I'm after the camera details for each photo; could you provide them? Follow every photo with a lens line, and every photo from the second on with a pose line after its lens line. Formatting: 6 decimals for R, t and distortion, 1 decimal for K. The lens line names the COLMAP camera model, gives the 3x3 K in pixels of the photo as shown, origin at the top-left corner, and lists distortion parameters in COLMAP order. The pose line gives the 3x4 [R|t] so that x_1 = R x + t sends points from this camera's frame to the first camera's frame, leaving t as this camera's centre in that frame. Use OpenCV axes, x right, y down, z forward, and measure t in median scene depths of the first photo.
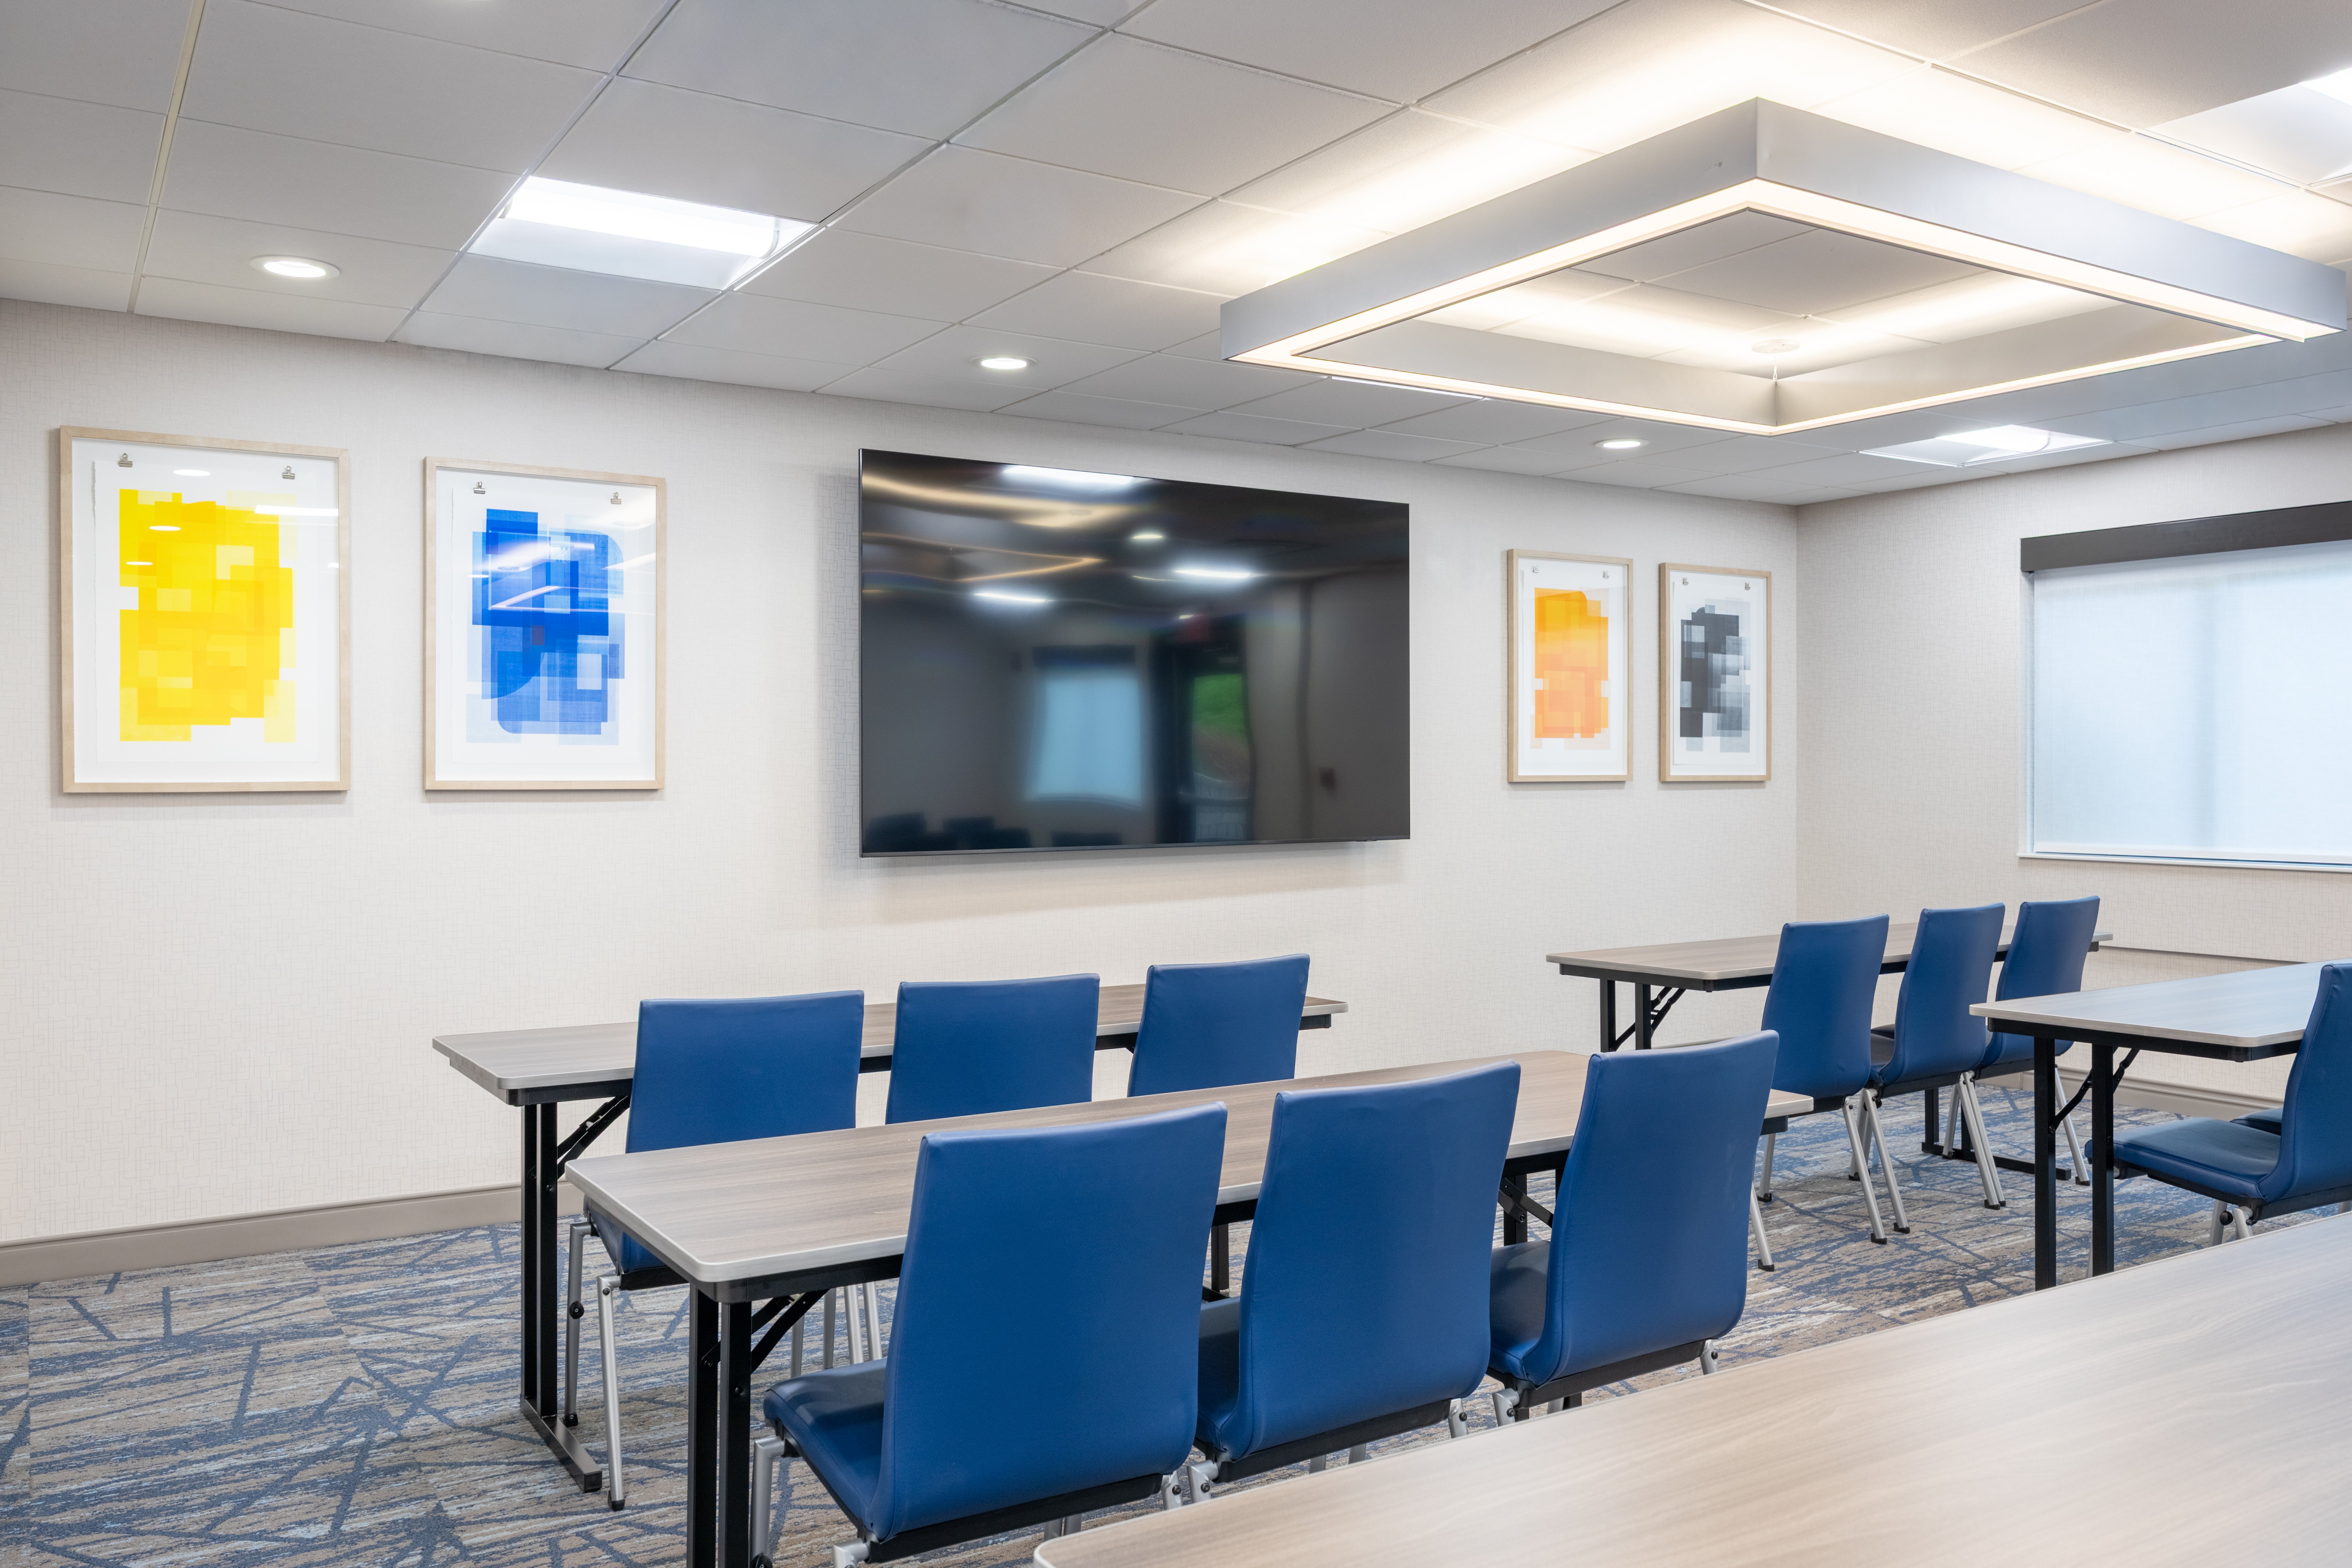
lens RADIAL K [[1886.9, 0, 1171.5], [0, 1886.9, 774.0], [0, 0, 1]] dist [-0.007872, -0.102678]
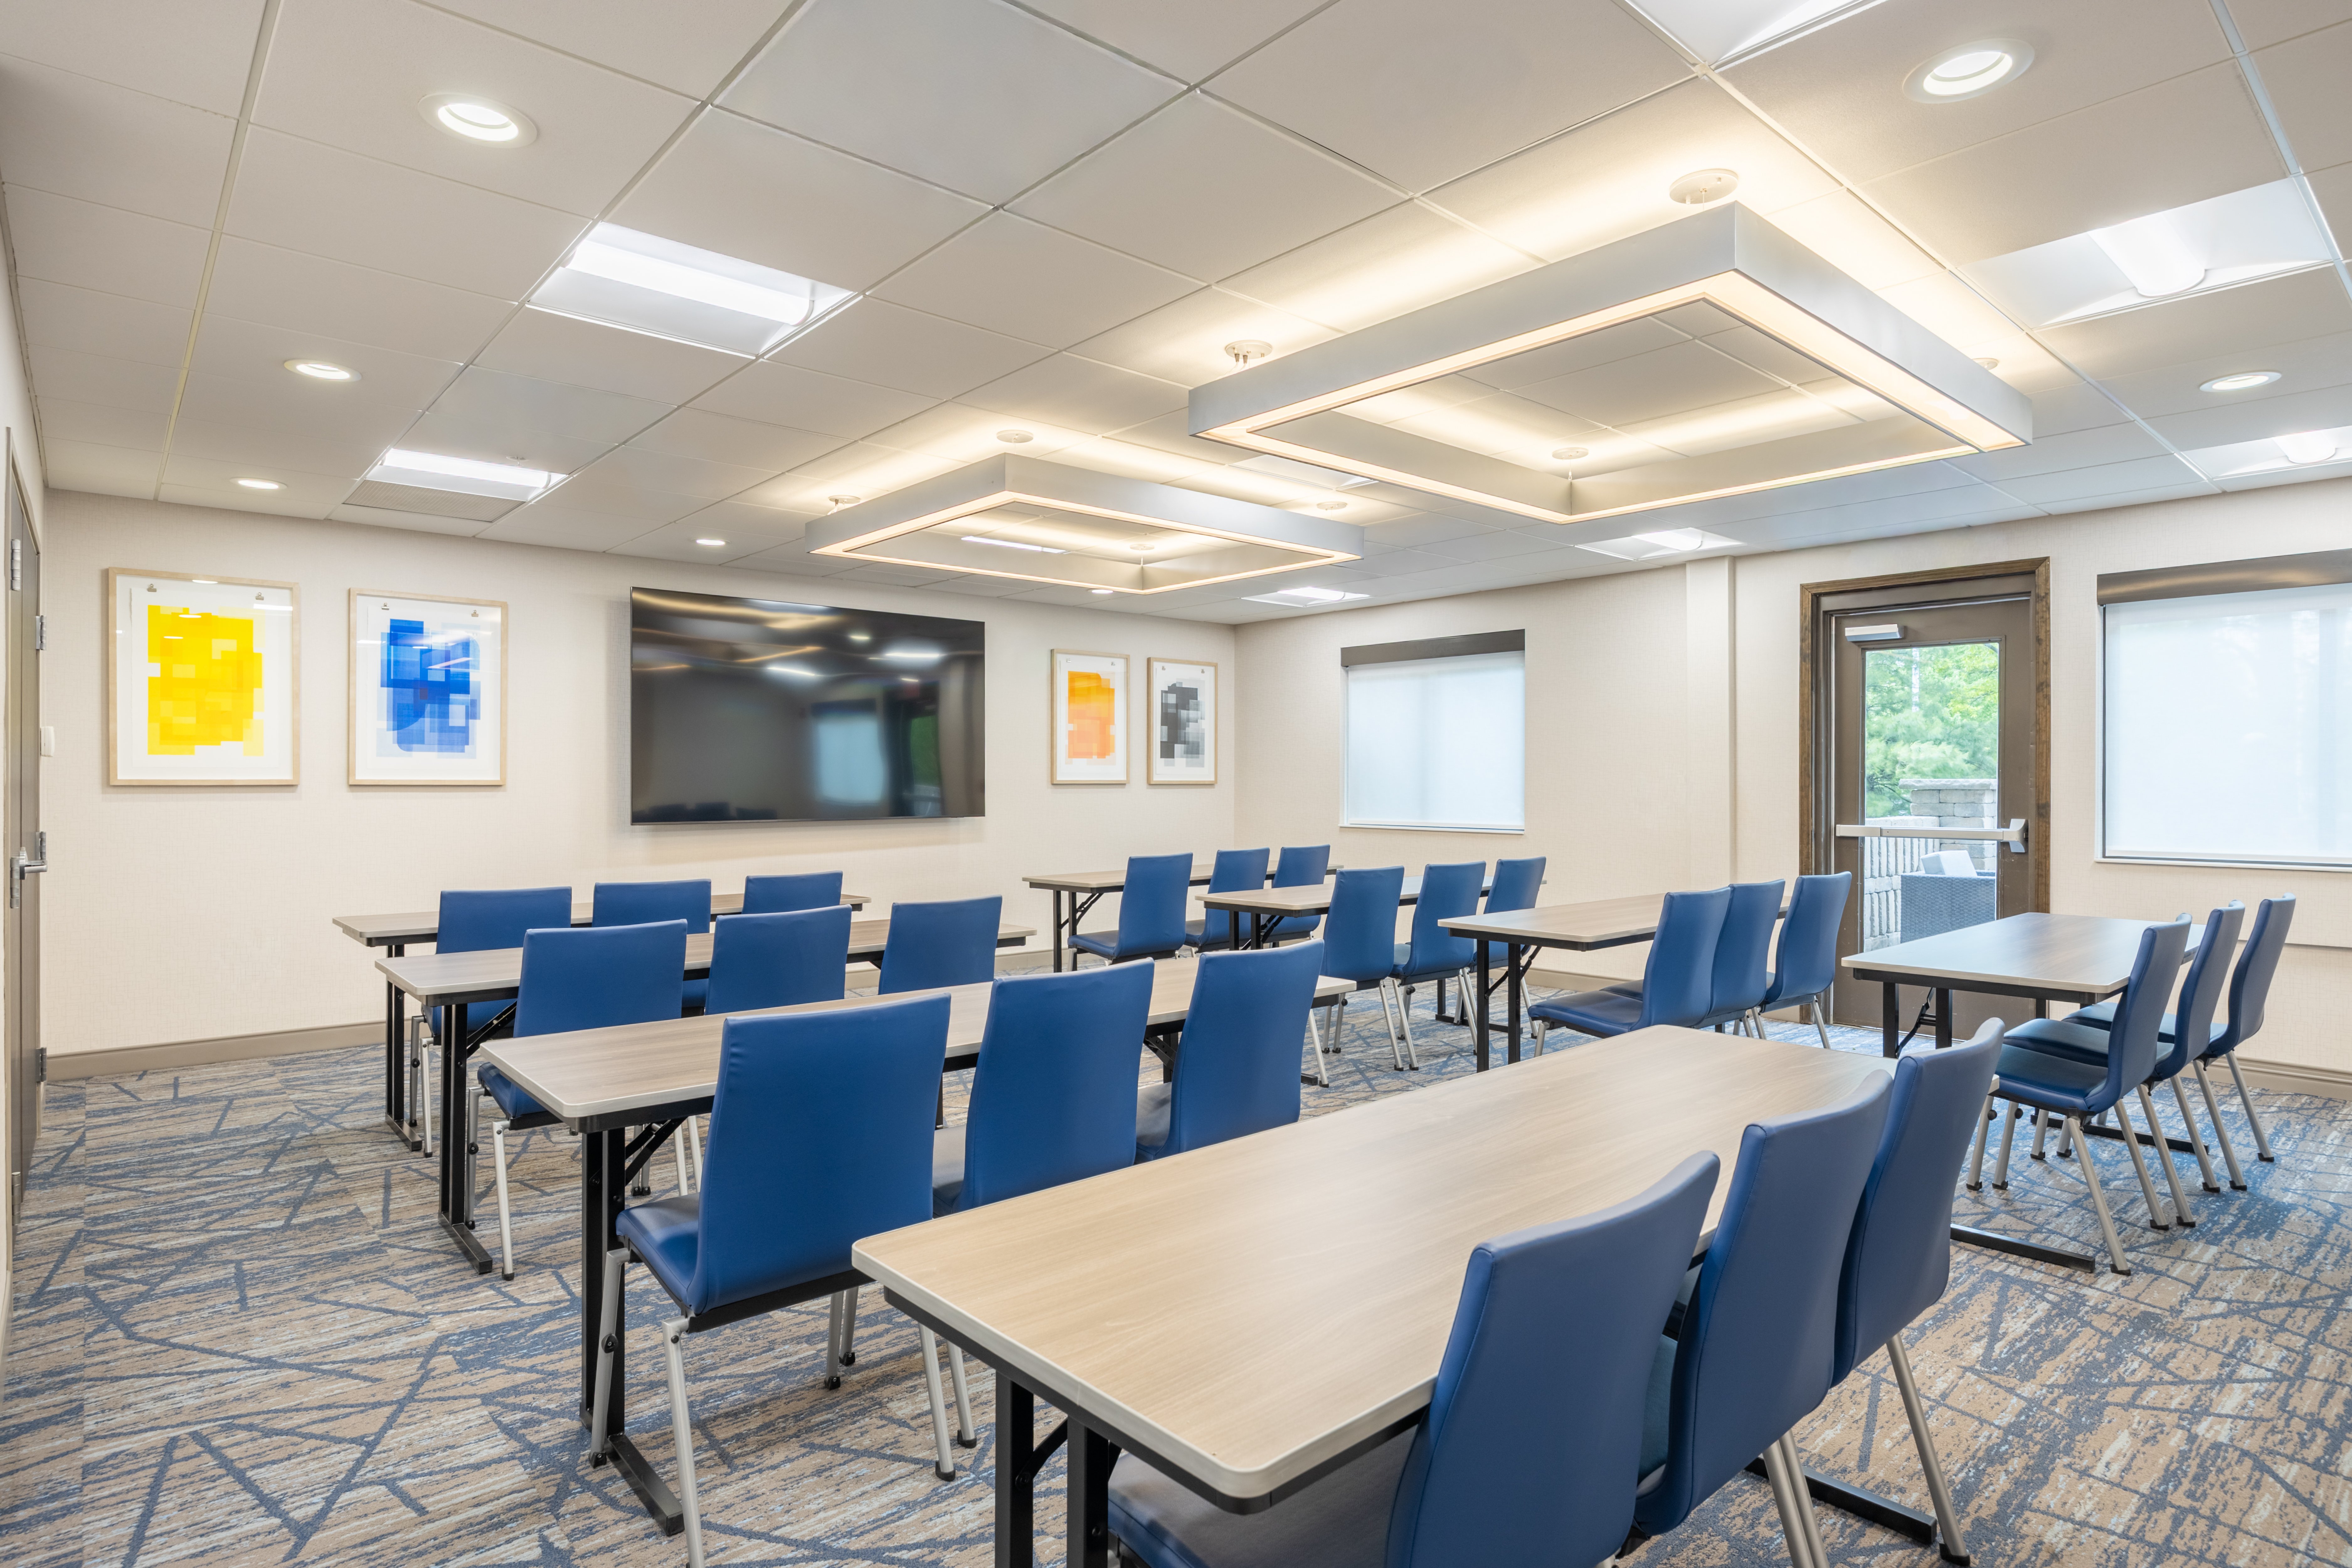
lens RADIAL K [[1251.5, 0, 1176.0], [0, 1251.5, 784.0], [0, 0, 1]] dist [0.000000, -0.035036]
pose [[0.984635, 0.003151, 0.174595, 0.132364], [-0.003645, 0.999990, 0.002510, 0.002195], [-0.174585, -0.003108, 0.984637, -0.218094]]
